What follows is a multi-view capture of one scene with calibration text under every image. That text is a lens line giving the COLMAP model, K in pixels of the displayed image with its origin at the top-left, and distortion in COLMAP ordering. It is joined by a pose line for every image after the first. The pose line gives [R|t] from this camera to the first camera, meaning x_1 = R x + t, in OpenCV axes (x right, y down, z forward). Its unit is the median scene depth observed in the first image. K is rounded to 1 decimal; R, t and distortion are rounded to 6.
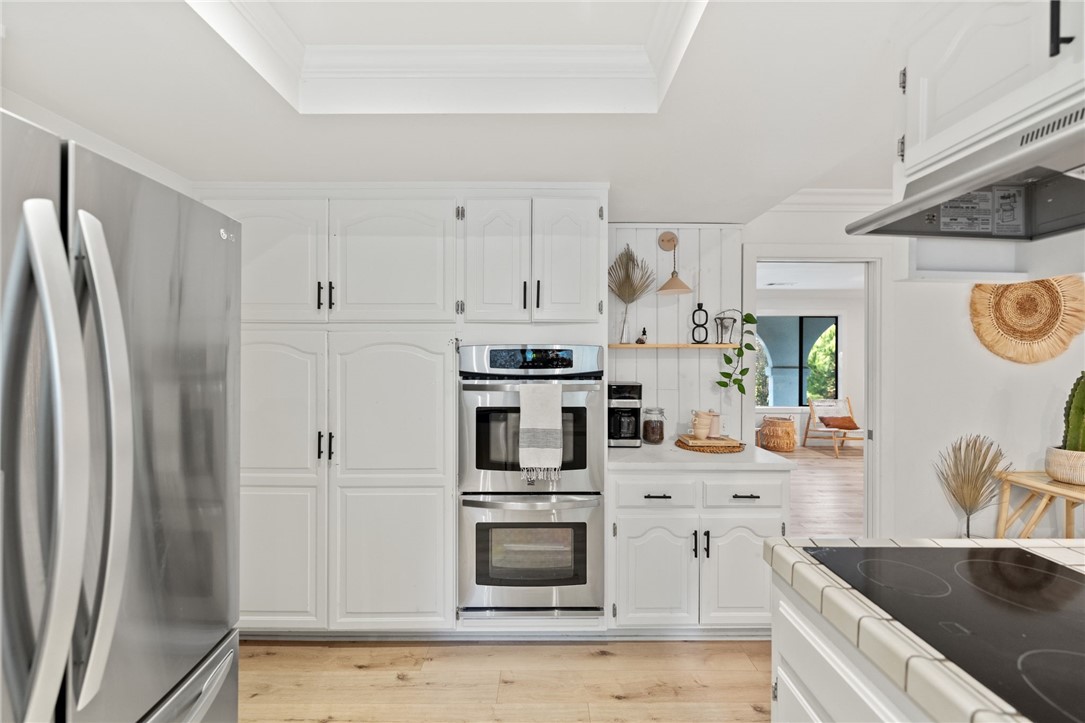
lens RADIAL K [[434.0, 0, 546.7], [0, 434.0, 358.0], [0, 0, 1]] dist [0.000869, 0.000084]
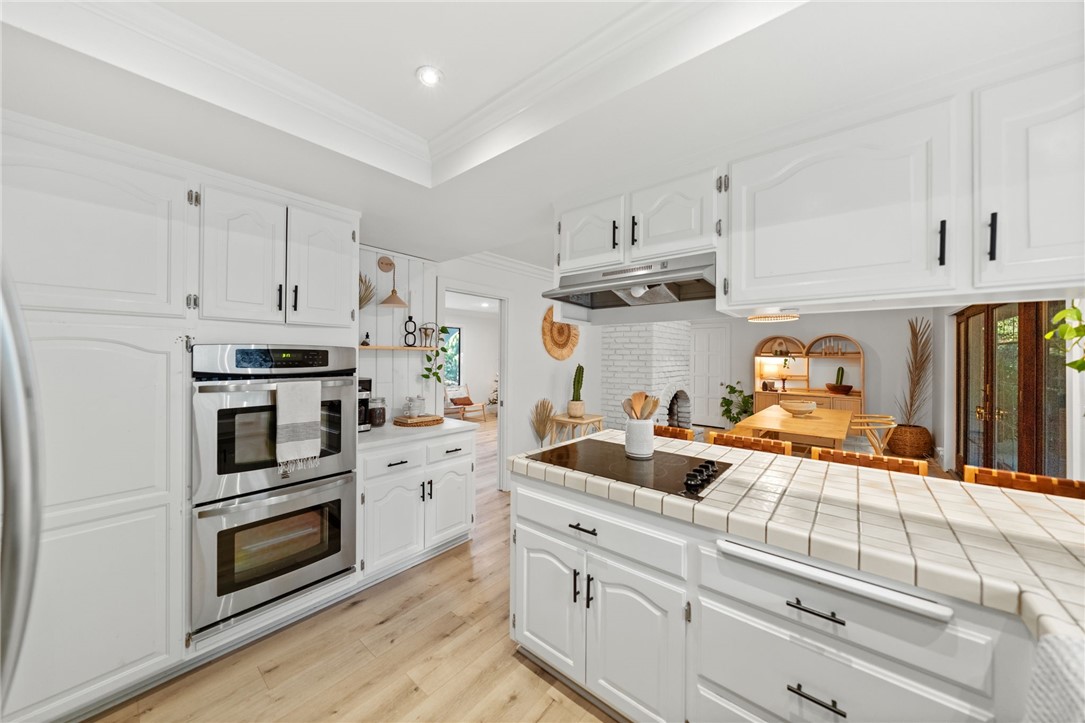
lens RADIAL K [[374.0, 0, 546.2], [0, 374.0, 358.2], [0, 0, 1]] dist [-0.000770, -0.000057]
pose [[0.644910, -0.001313, 0.764257, -0.309002], [-0.002743, 0.999988, 0.004033, -0.003815], [-0.764253, -0.004698, 0.644899, -0.066677]]
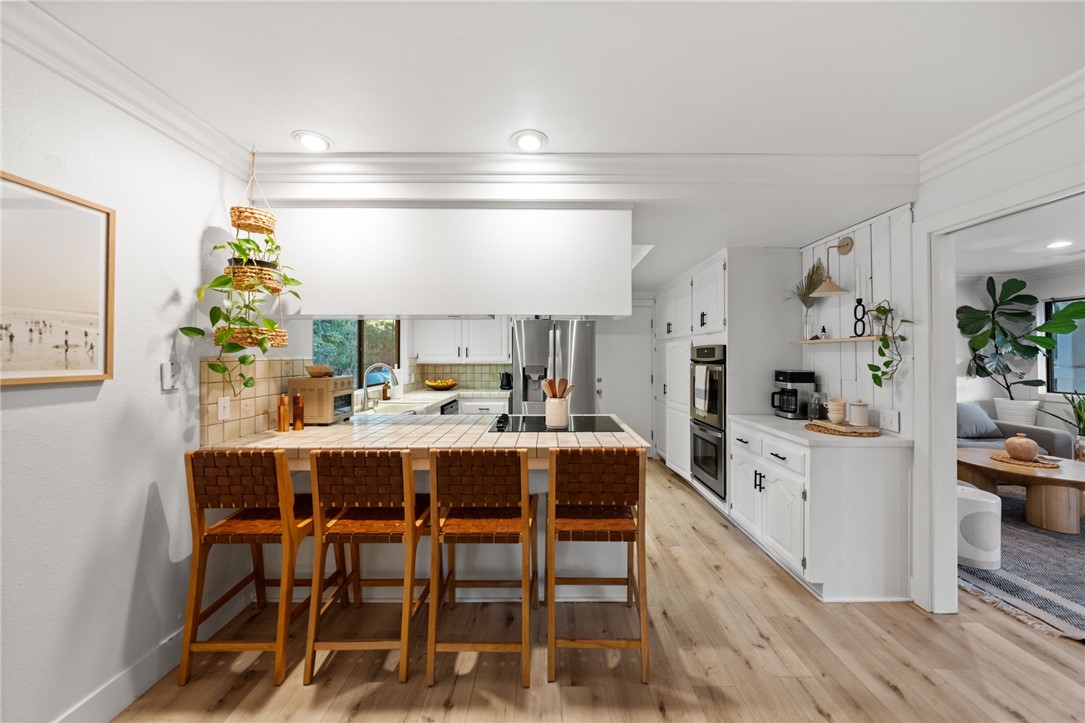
lens RADIAL K [[374.0, 0, 546.2], [0, 374.0, 358.2], [0, 0, 1]] dist [-0.000770, -0.000057]
pose [[-0.012050, 0.005230, -0.999914, 1.552134], [-0.004043, 0.999978, 0.005279, 0.020096], [0.999919, 0.004106, -0.012028, 0.308542]]
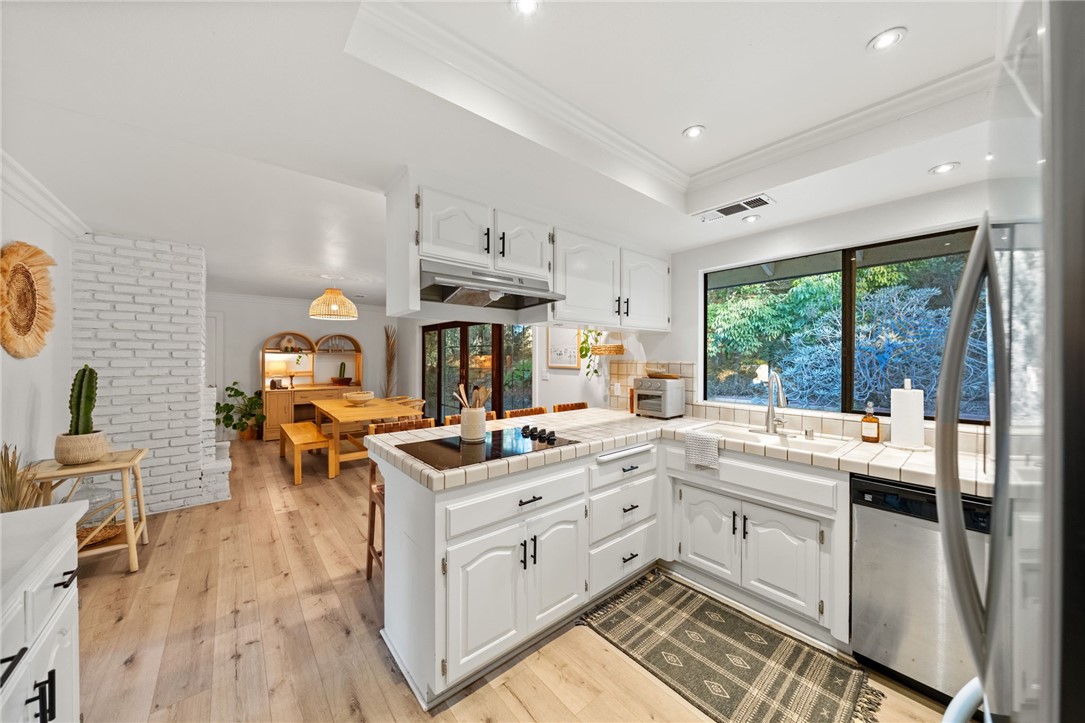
lens RADIAL K [[374.0, 0, 546.2], [0, 374.0, 358.2], [0, 0, 1]] dist [-0.000770, -0.000057]
pose [[-0.644211, -0.006802, 0.764818, -0.368428], [-0.002380, 0.999973, 0.006889, 0.004970], [-0.764844, 0.002618, -0.644210, 0.810269]]
